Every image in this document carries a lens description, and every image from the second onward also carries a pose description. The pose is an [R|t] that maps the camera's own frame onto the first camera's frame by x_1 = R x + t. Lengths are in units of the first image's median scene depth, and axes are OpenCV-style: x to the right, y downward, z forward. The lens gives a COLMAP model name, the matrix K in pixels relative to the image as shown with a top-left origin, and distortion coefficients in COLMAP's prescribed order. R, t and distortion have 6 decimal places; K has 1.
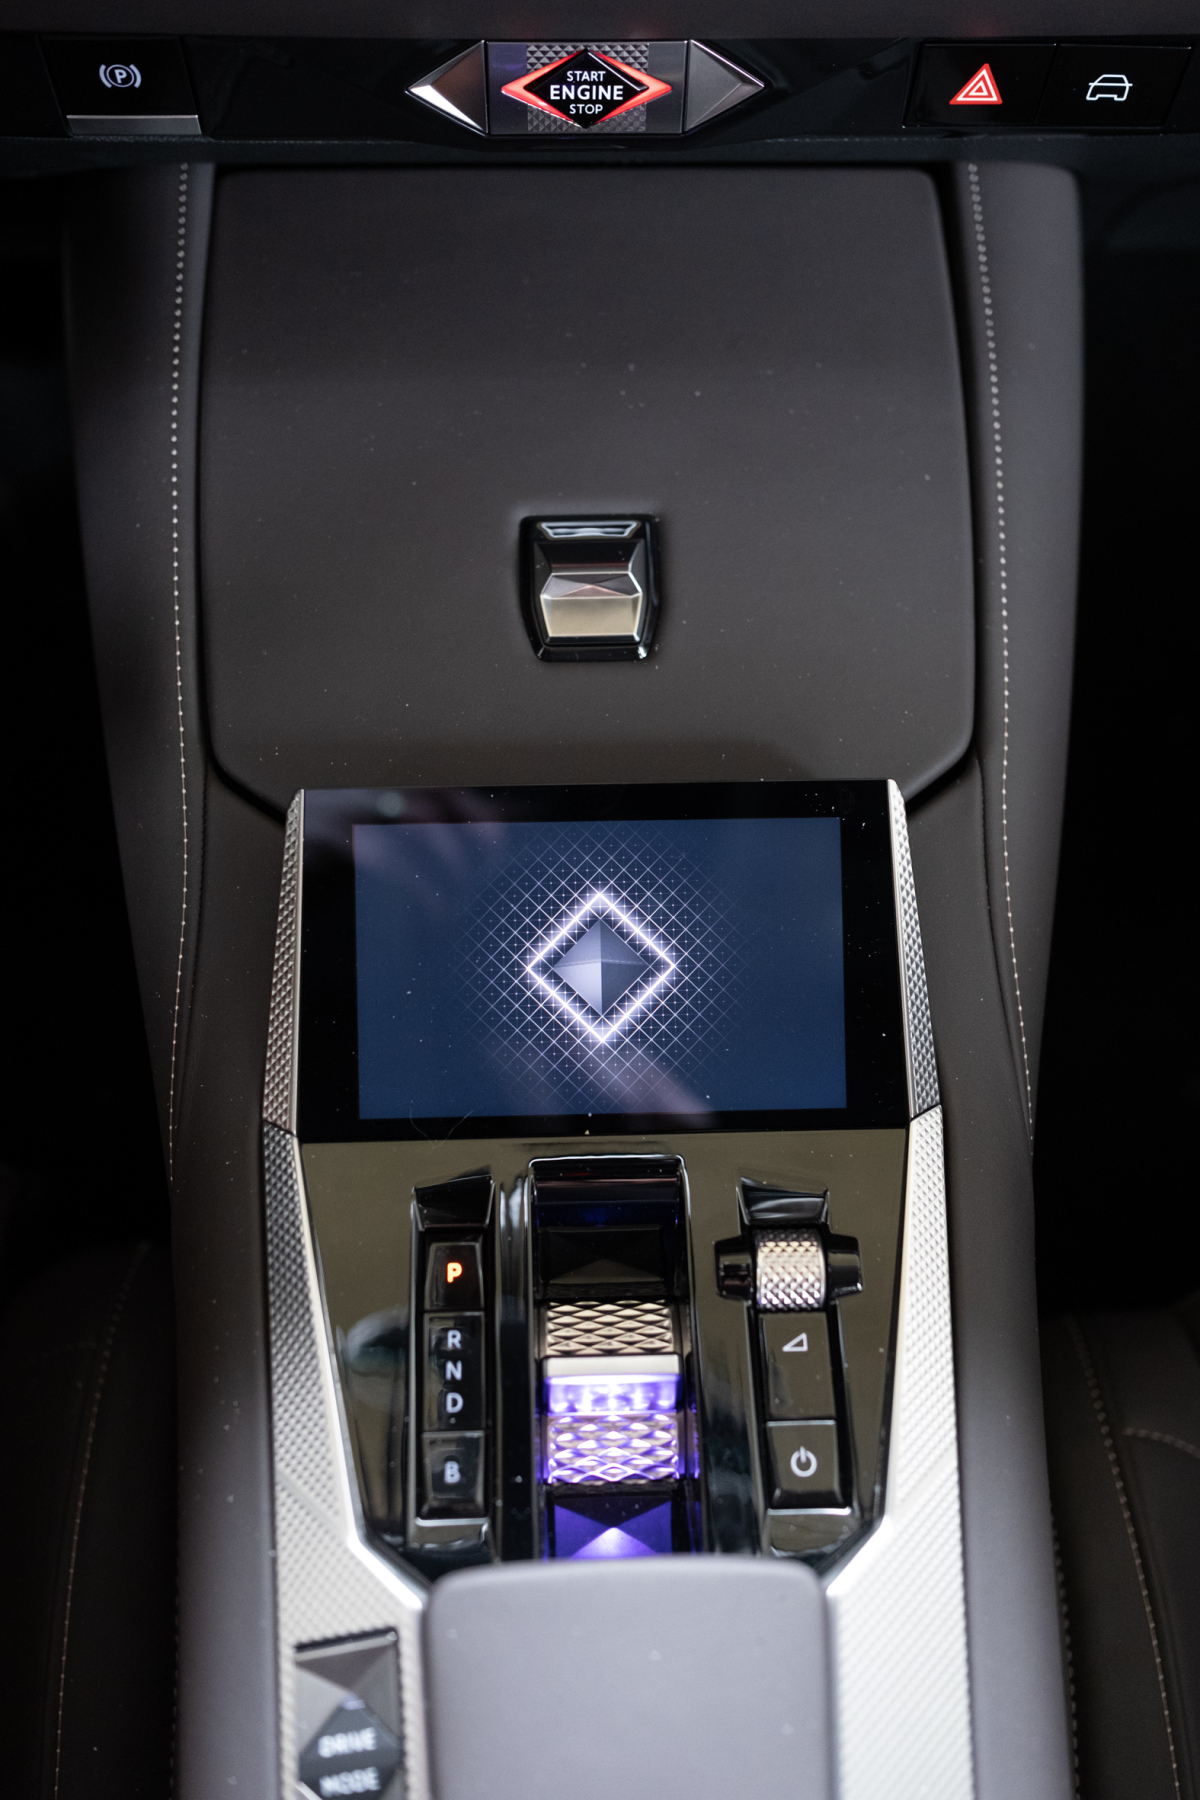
lens RADIAL K [[1805.2, 0, 600.0], [0, 1805.2, 900.0], [0, 0, 1]] dist [0.048433, 0.006441]
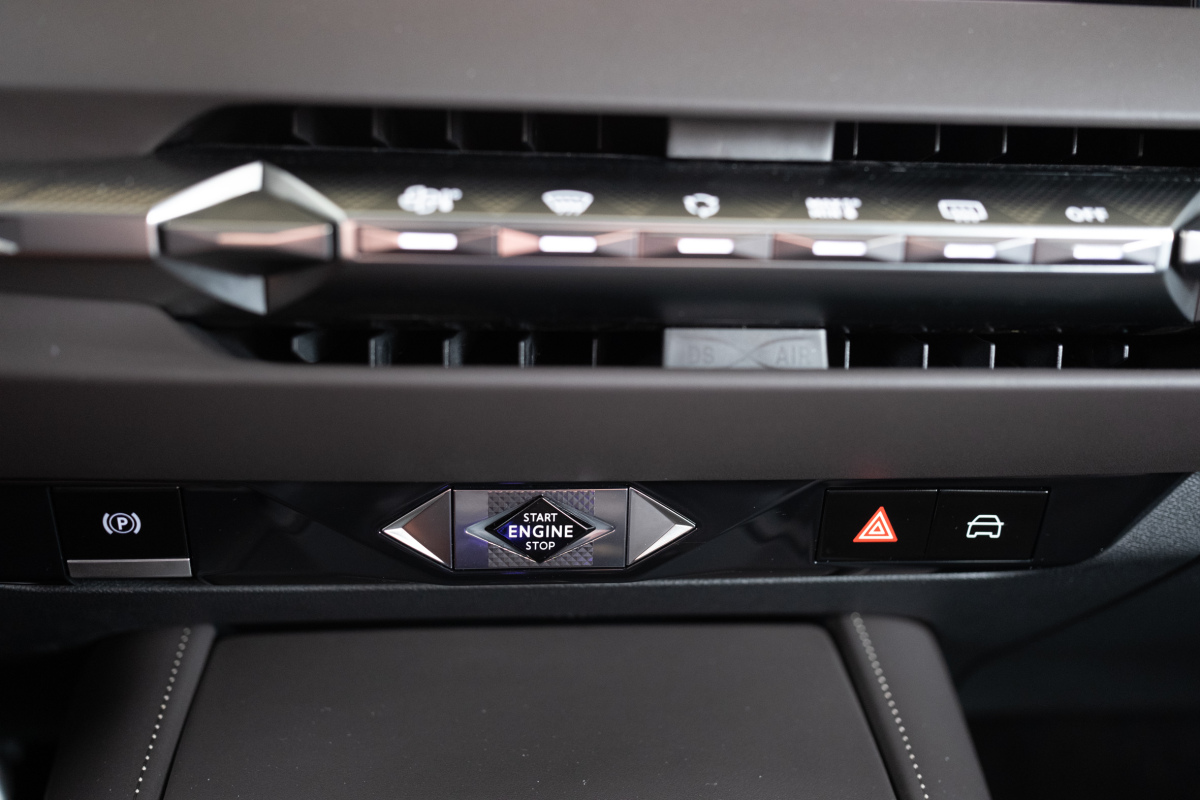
lens RADIAL K [[1207.0, 0, 627.3], [0, 1207.0, 399.2], [0, 0, 1]] dist [-0.017322, 0.001370]
pose [[0.996971, -0.004656, 0.077633, -0.011612], [0.051619, 0.786259, -0.615737, -0.042128], [-0.058173, 0.617879, 0.784118, 0.355567]]
